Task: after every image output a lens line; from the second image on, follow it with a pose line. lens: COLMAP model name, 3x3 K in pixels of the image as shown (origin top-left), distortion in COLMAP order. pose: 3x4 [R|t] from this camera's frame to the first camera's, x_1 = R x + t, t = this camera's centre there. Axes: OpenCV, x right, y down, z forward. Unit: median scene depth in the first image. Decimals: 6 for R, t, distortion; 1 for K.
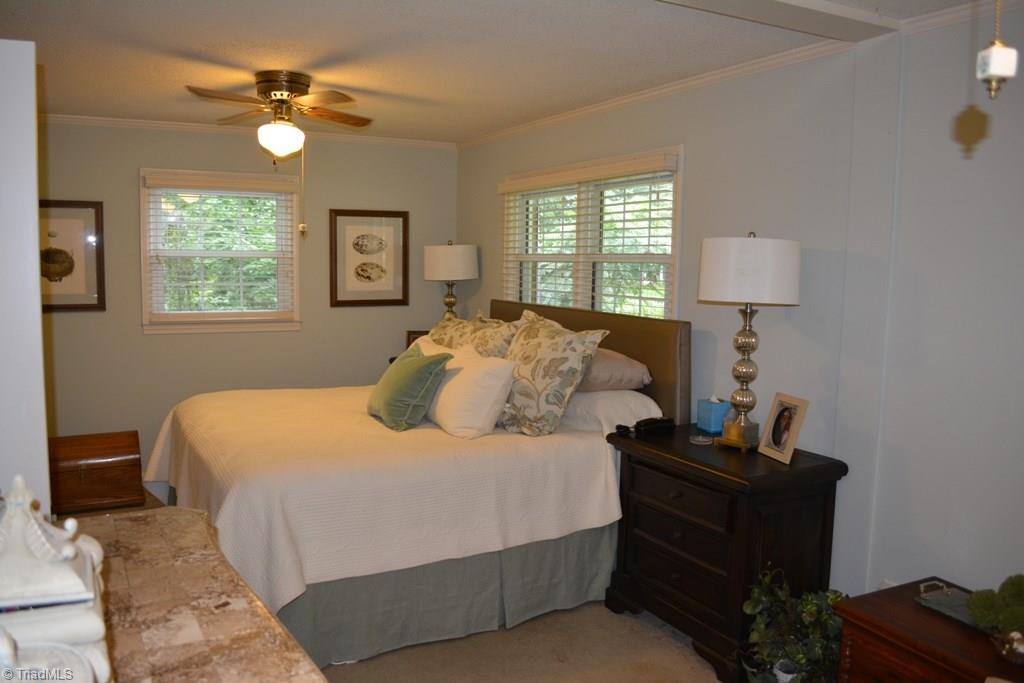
lens RADIAL K [[801.3, 0, 510.7], [0, 801.3, 357.4], [0, 0, 1]] dist [-0.026486, 0.000275]
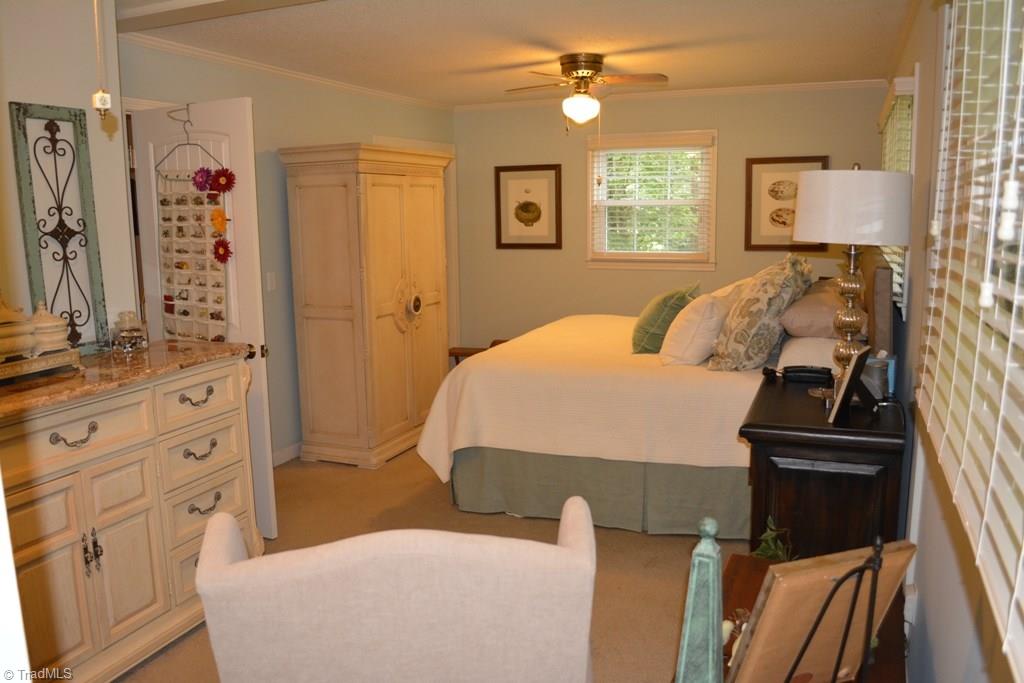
lens RADIAL K [[804.7, 0, 506.1], [0, 804.7, 343.5], [0, 0, 1]] dist [-0.087255, 0.017410]
pose [[0.653951, 0.103112, -0.749477, 0.601374], [-0.069632, 0.994667, 0.076088, 0.002065], [0.753326, 0.002429, 0.657643, 0.101699]]
